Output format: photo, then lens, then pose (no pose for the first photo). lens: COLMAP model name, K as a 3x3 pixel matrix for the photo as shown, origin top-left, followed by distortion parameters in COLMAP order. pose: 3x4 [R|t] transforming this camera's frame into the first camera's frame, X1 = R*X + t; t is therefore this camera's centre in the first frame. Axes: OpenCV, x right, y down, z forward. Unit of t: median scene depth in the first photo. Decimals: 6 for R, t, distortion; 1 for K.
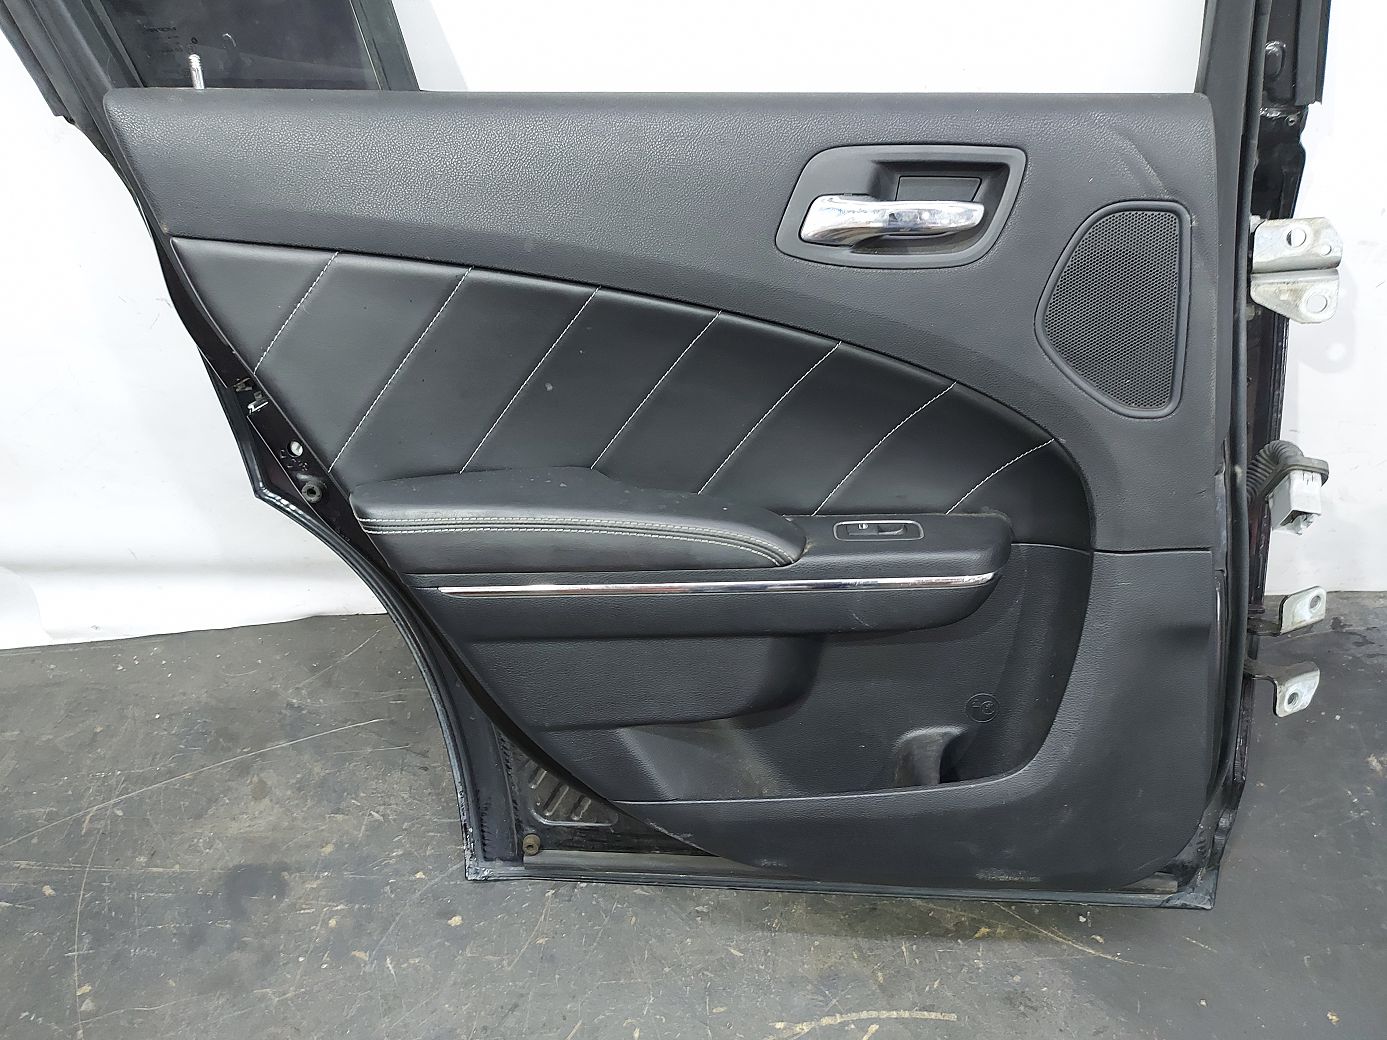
lens RADIAL K [[1016.9, 0, 692.1], [0, 1016.9, 528.1], [0, 0, 1]] dist [0.068070, -0.100702]
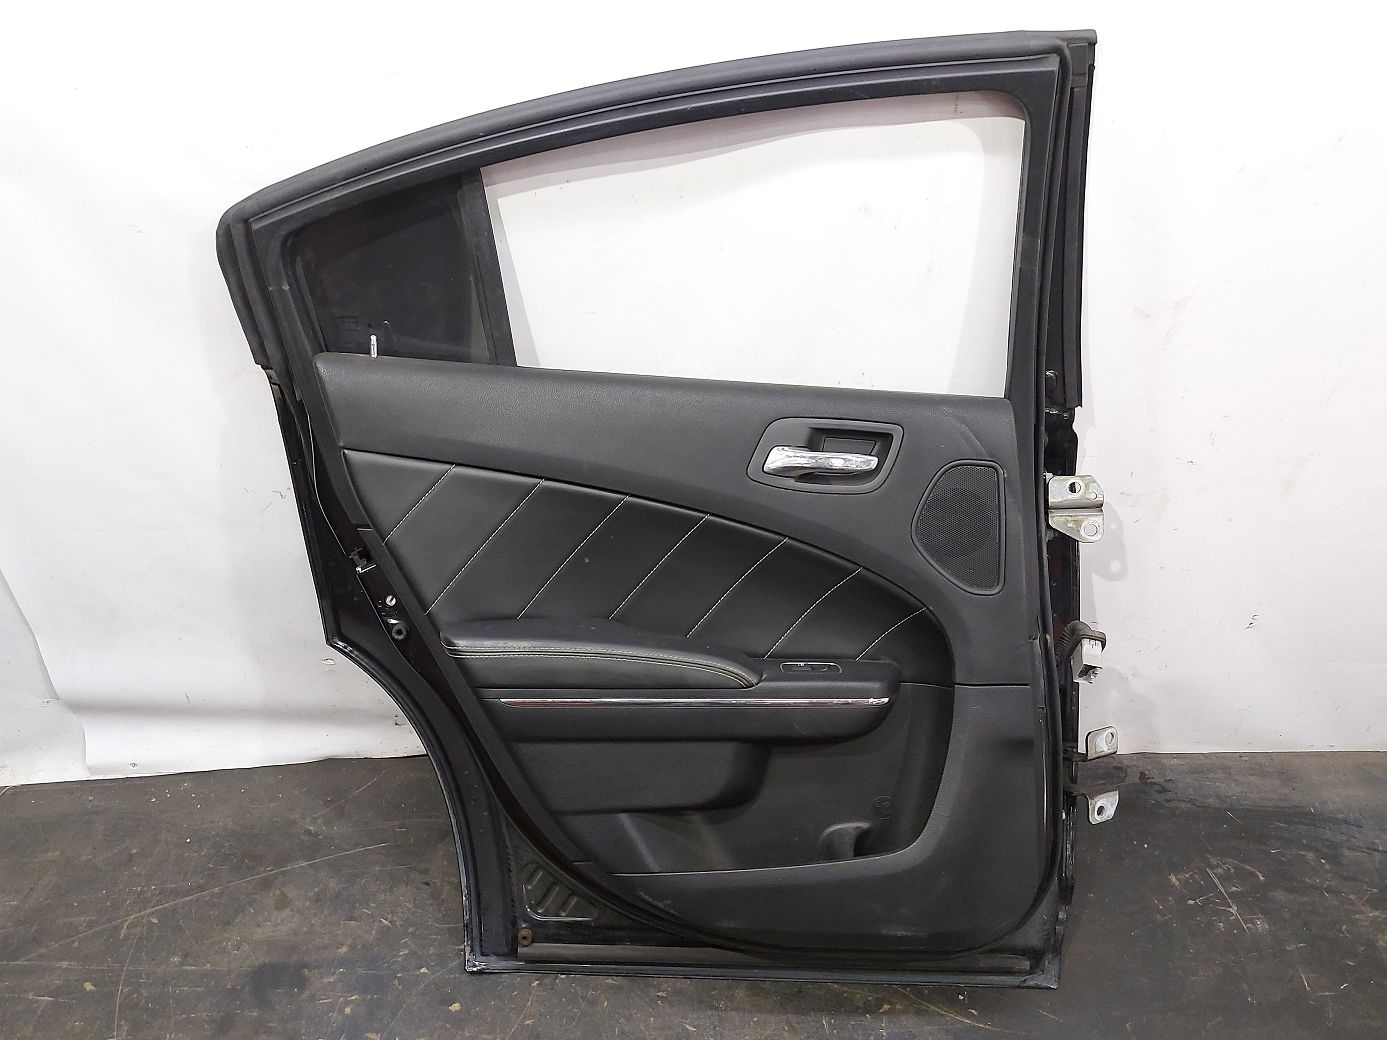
lens RADIAL K [[1016.9, 0, 692.1], [0, 1016.9, 528.1], [0, 0, 1]] dist [0.068070, -0.100702]
pose [[0.993916, 0.046000, 0.100074, -0.134325], [-0.022912, 0.975086, -0.220643, 0.127654], [-0.107730, 0.217007, 0.970207, -0.413383]]
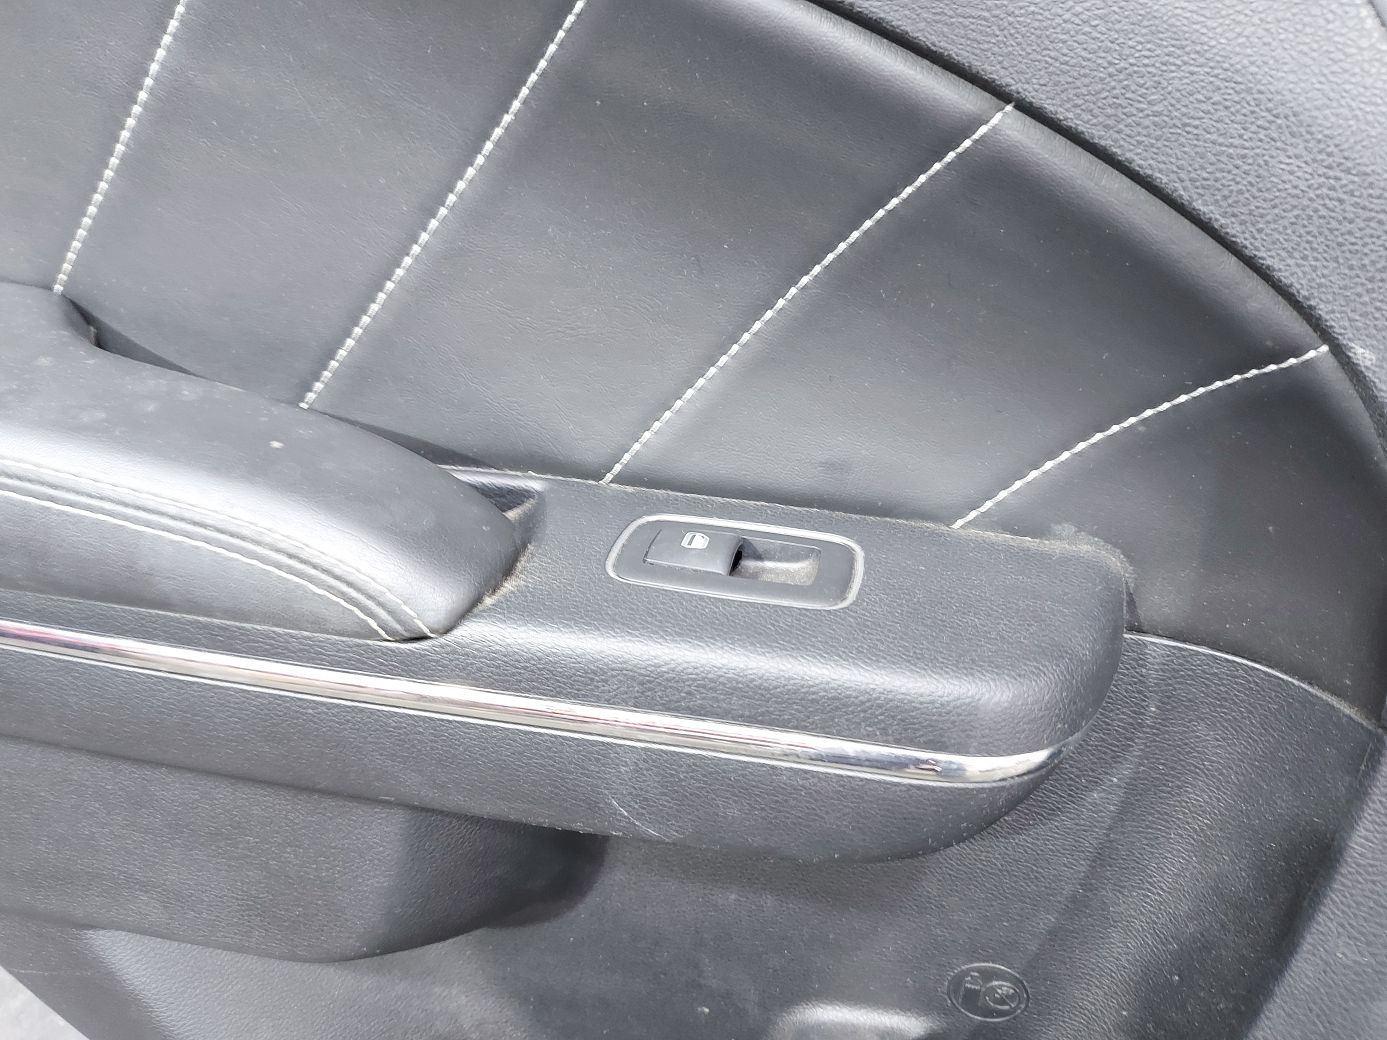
lens RADIAL K [[1038.6, 0, 693.5], [0, 1038.6, 520.0], [0, 0, 1]] dist [0.002525, -0.070576]
pose [[0.987279, 0.128496, -0.093645, 0.194313], [-0.118565, 0.987394, 0.104858, -0.044149], [0.105938, -0.092421, 0.990068, 0.635387]]
